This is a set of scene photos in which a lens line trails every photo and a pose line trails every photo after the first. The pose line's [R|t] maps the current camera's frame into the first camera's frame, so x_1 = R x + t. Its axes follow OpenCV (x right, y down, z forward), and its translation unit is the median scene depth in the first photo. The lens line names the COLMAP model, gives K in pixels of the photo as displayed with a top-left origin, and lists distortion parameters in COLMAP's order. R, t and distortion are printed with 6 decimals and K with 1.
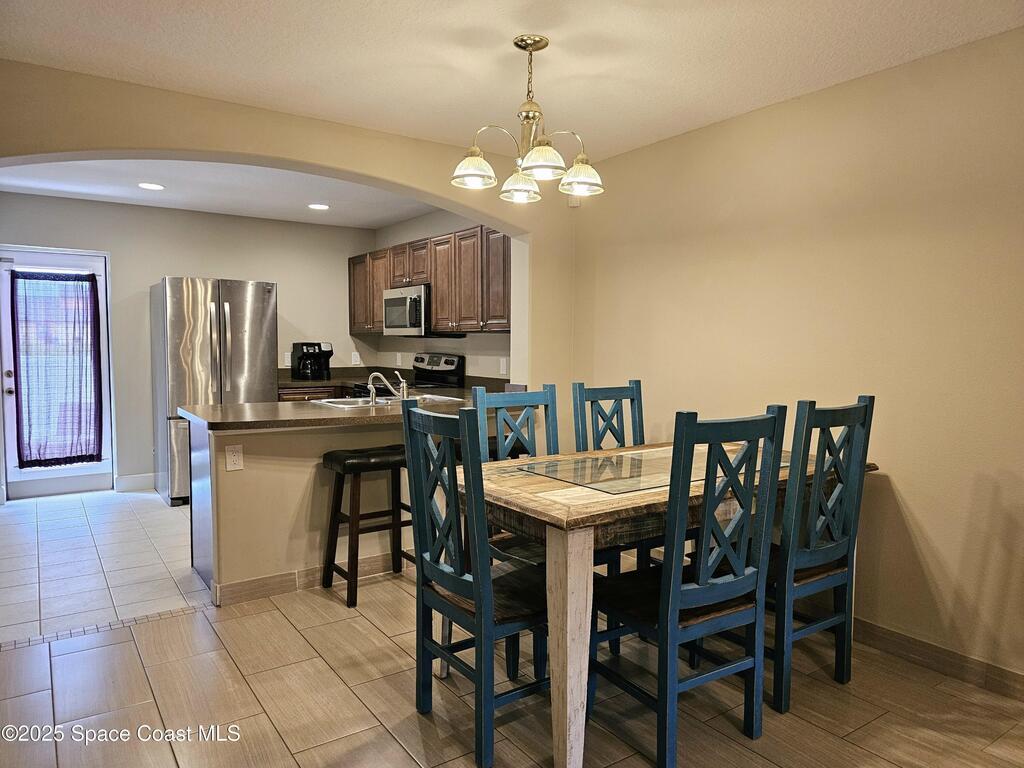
lens RADIAL K [[694.2, 0, 508.4], [0, 694.2, 387.1], [0, 0, 1]] dist [0.034249, -0.009380]
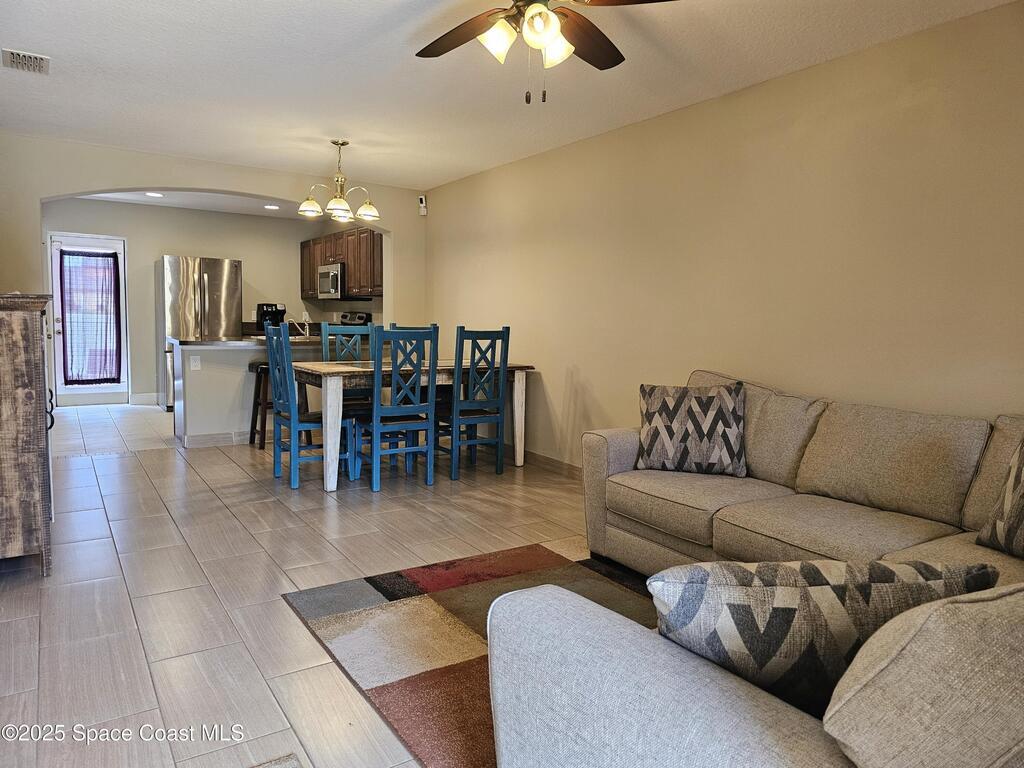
lens RADIAL K [[694.2, 0, 514.0], [0, 694.2, 375.4], [0, 0, 1]] dist [0.034249, -0.009380]
pose [[0.999702, 0.017502, -0.017018, 0.260911], [-0.017227, 0.999720, 0.016203, 0.054765], [0.017297, -0.015905, 0.999724, -0.439453]]
